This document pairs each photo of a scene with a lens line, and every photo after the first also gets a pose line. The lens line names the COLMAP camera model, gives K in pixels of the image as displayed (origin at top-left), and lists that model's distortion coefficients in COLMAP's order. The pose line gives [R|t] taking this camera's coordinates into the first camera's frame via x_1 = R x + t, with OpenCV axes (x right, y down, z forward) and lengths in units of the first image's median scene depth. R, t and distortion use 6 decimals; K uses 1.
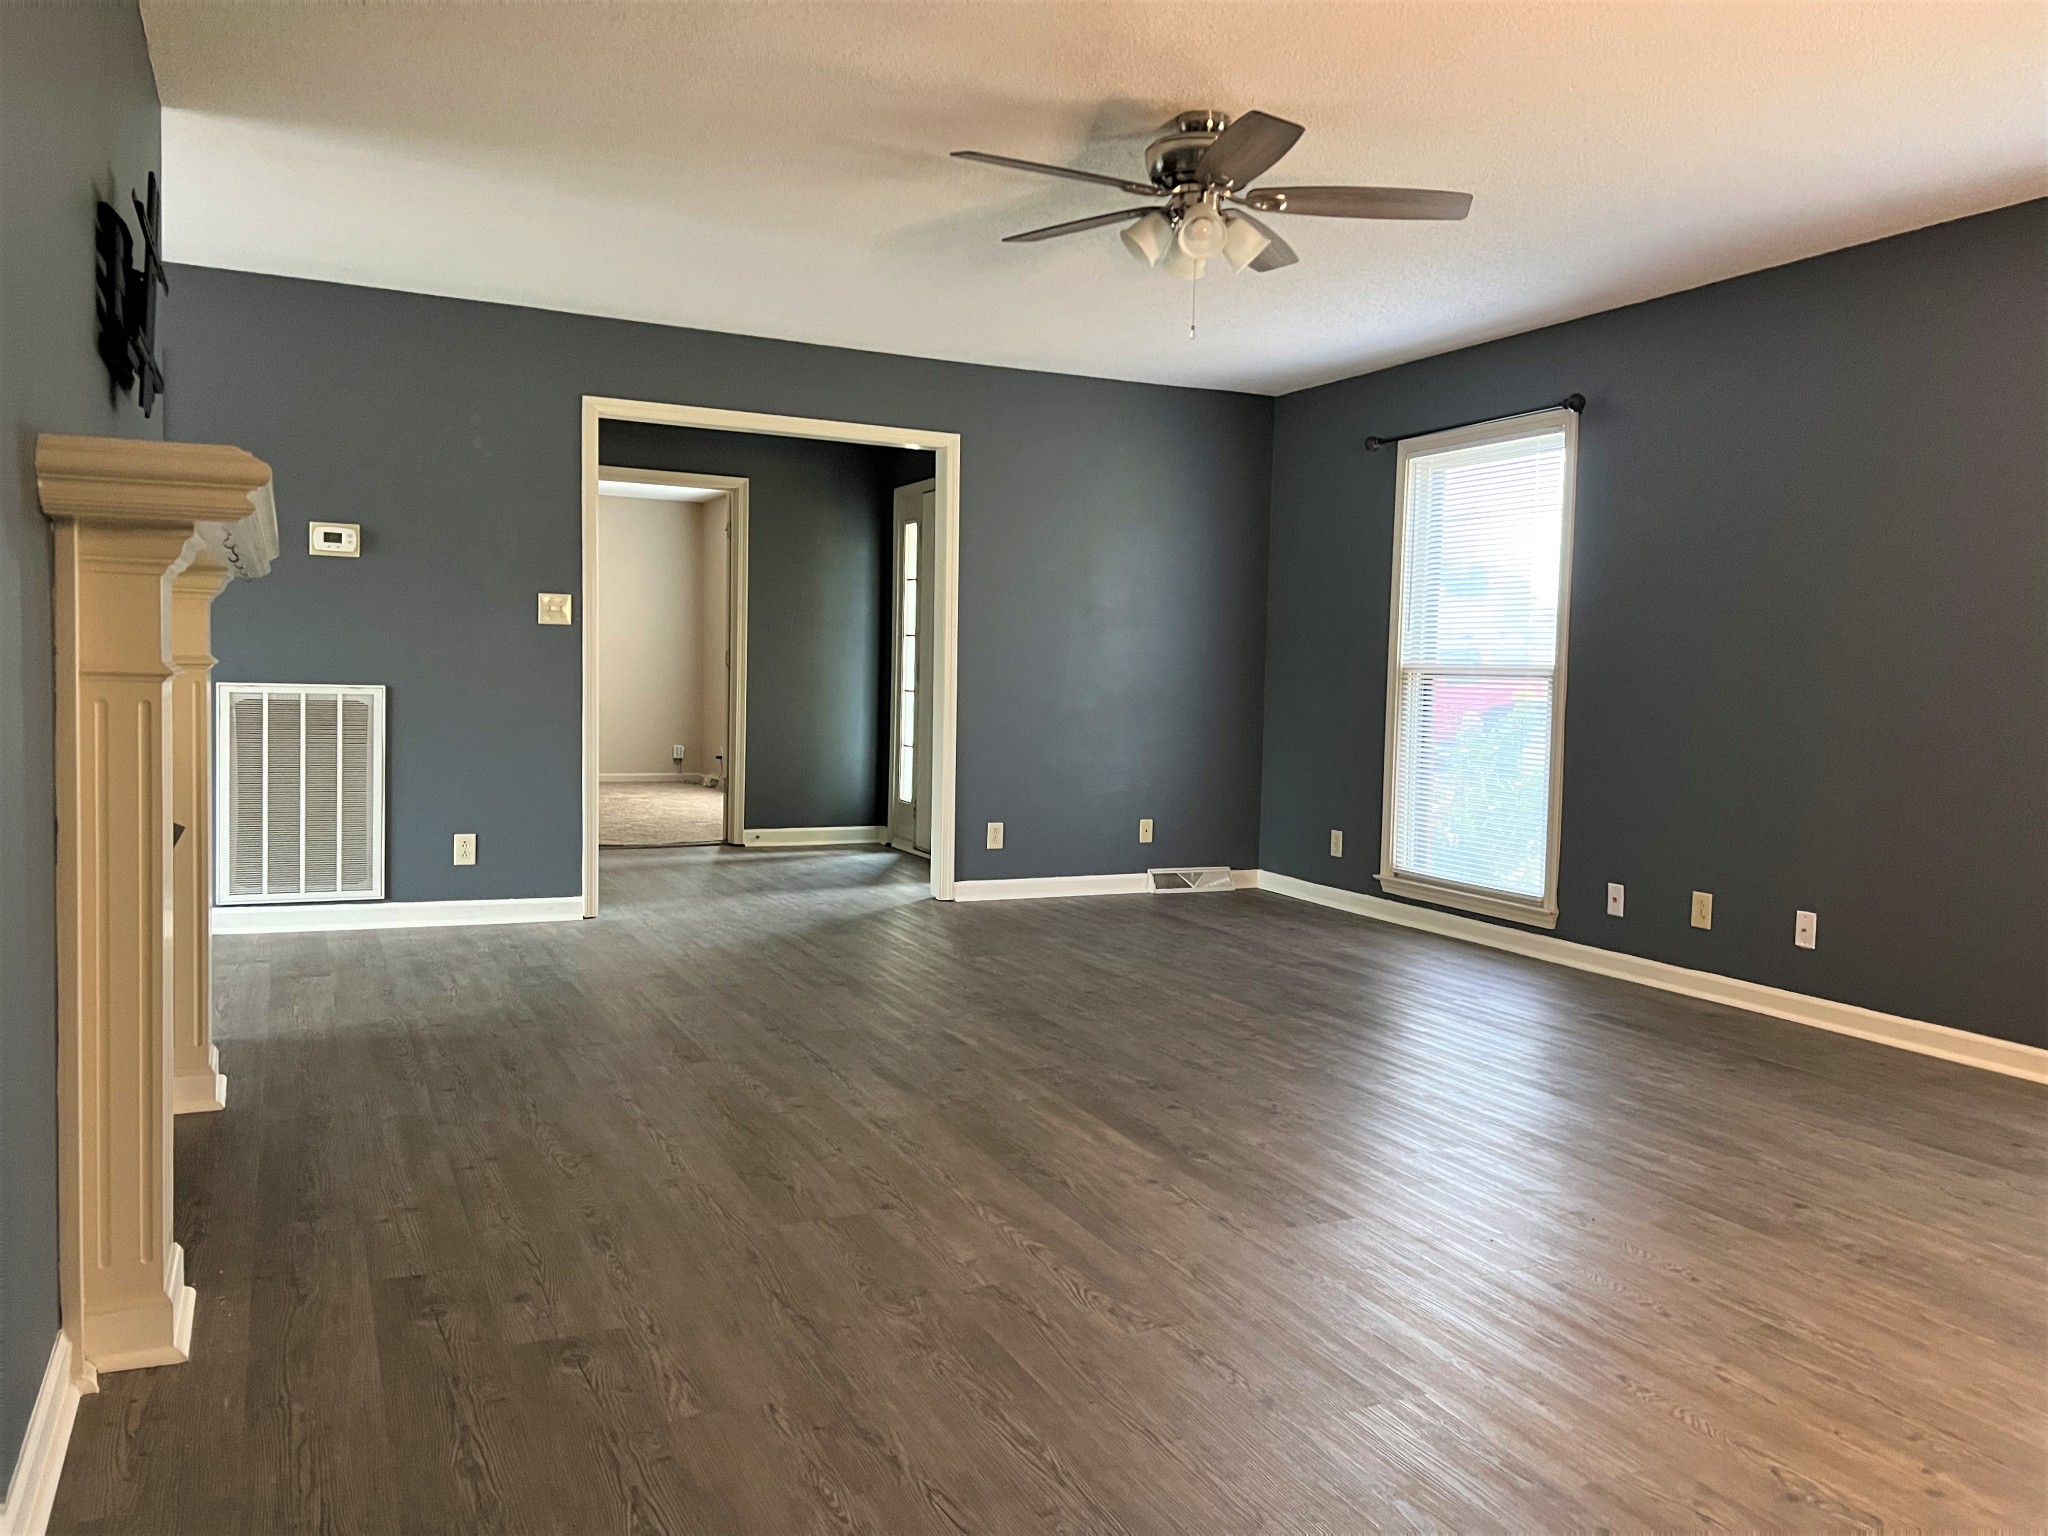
lens RADIAL K [[1531.7, 0, 1025.3], [0, 1531.7, 764.1], [0, 0, 1]] dist [0.008263, -0.000689]
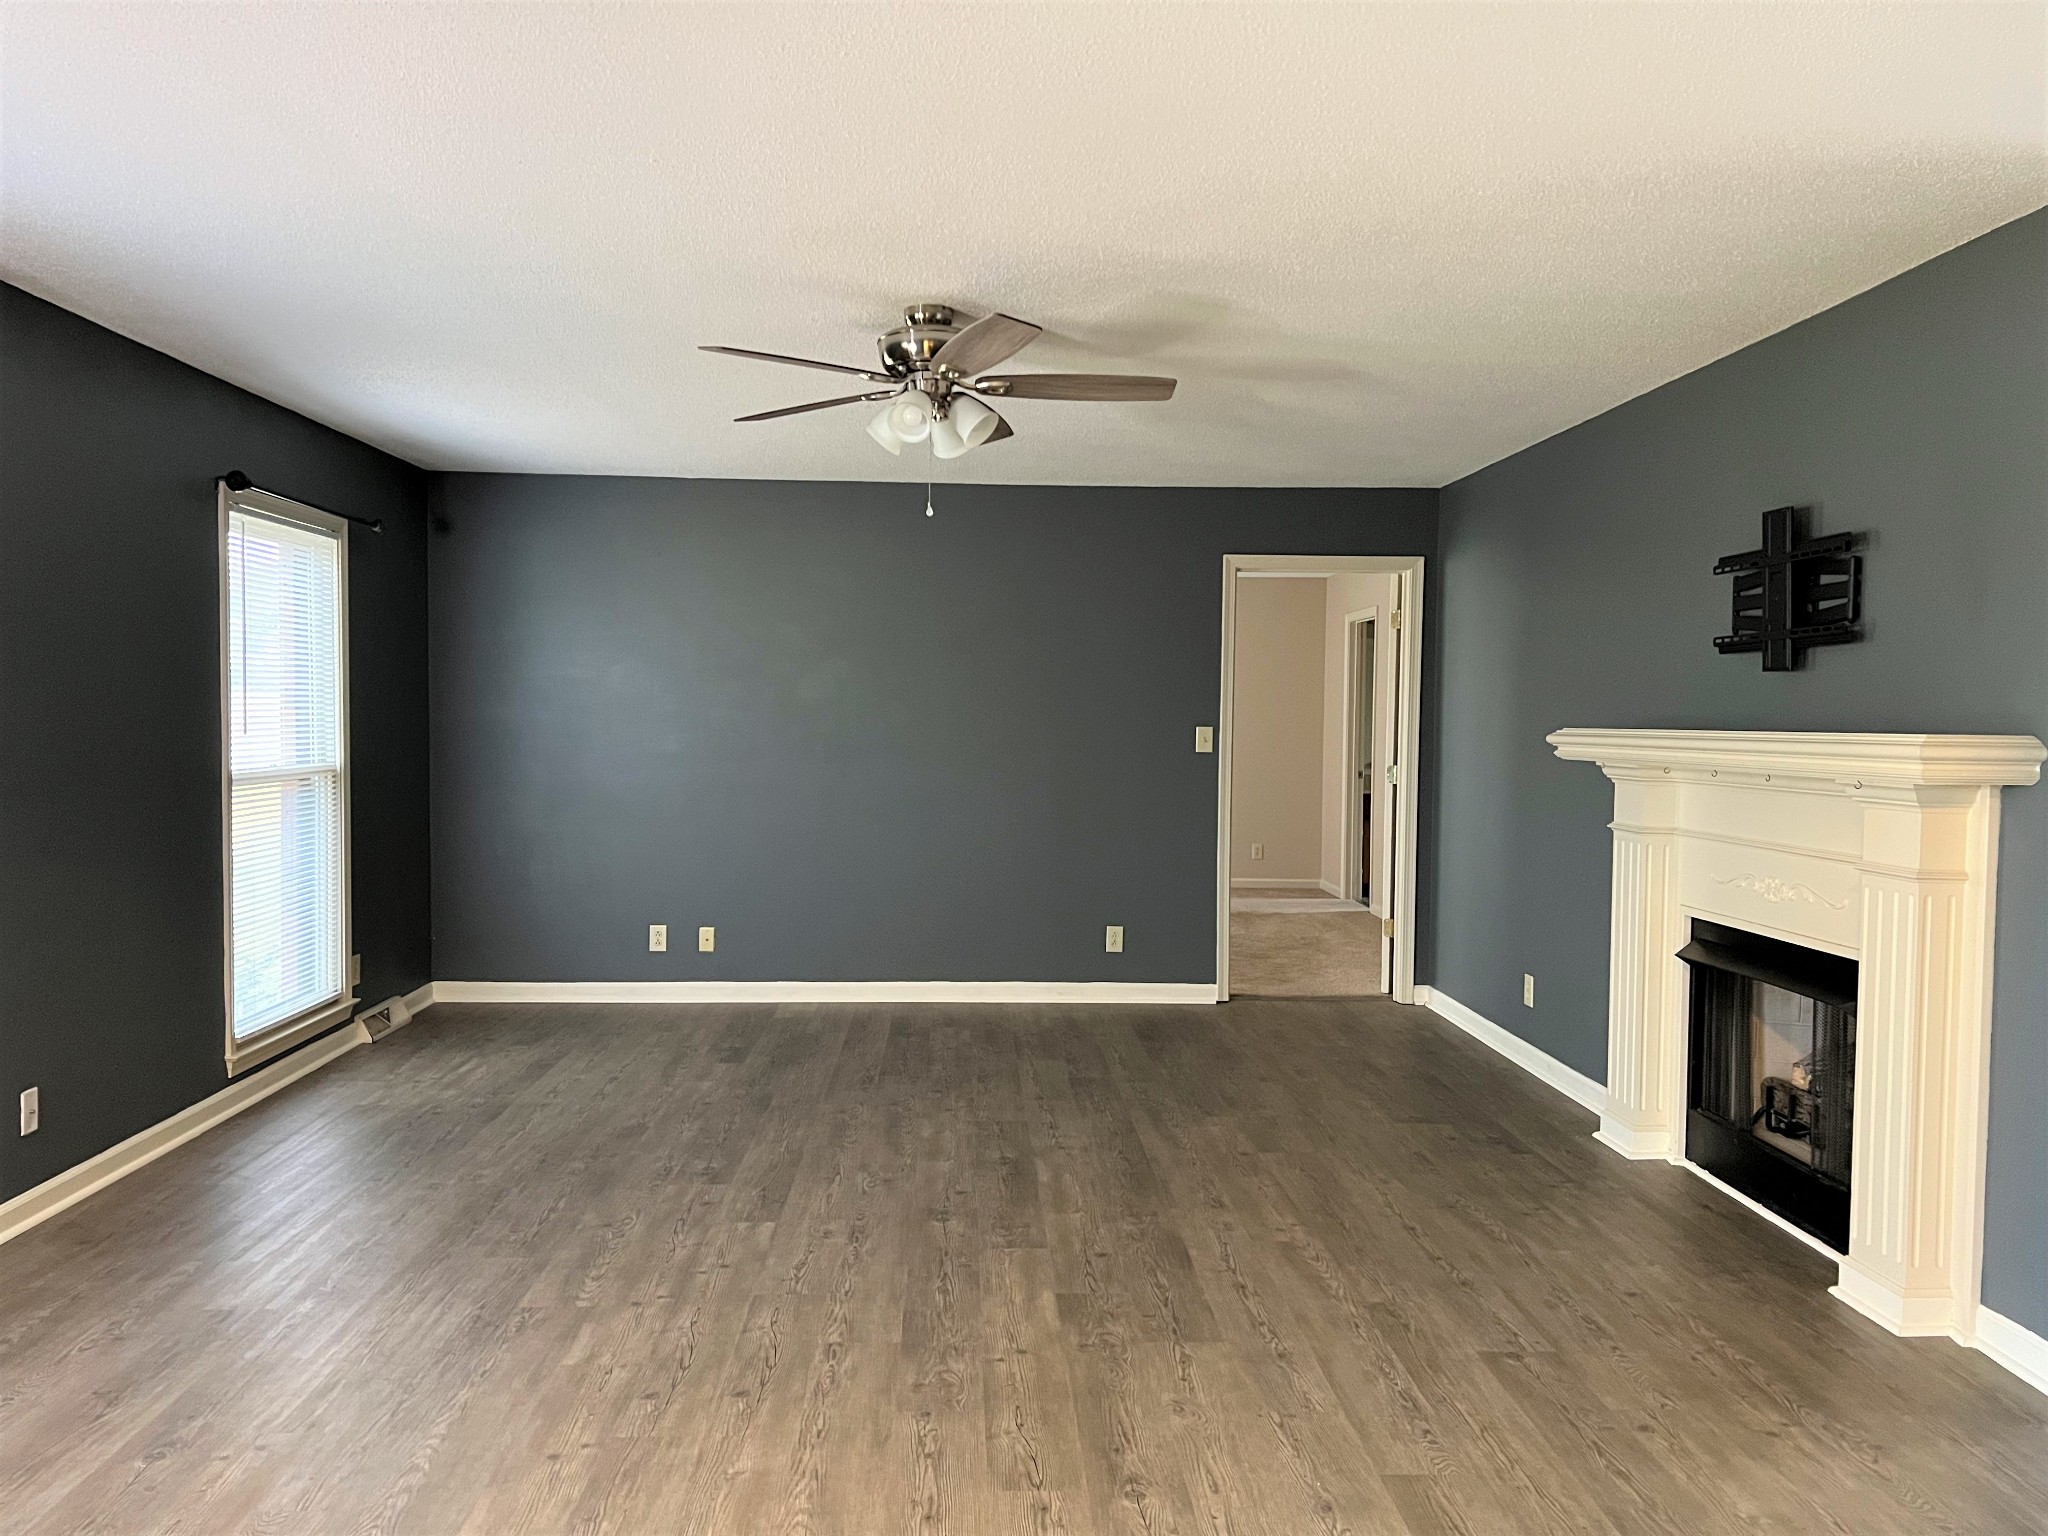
lens RADIAL K [[1531.7, 0, 1024.0], [0, 1531.7, 763.3], [0, 0, 1]] dist [0.008263, -0.000689]
pose [[-0.919642, -0.049290, 0.389654, -0.415662], [-0.009527, 0.994602, 0.103328, -0.238429], [-0.392643, 0.091313, -0.915147, 2.175945]]
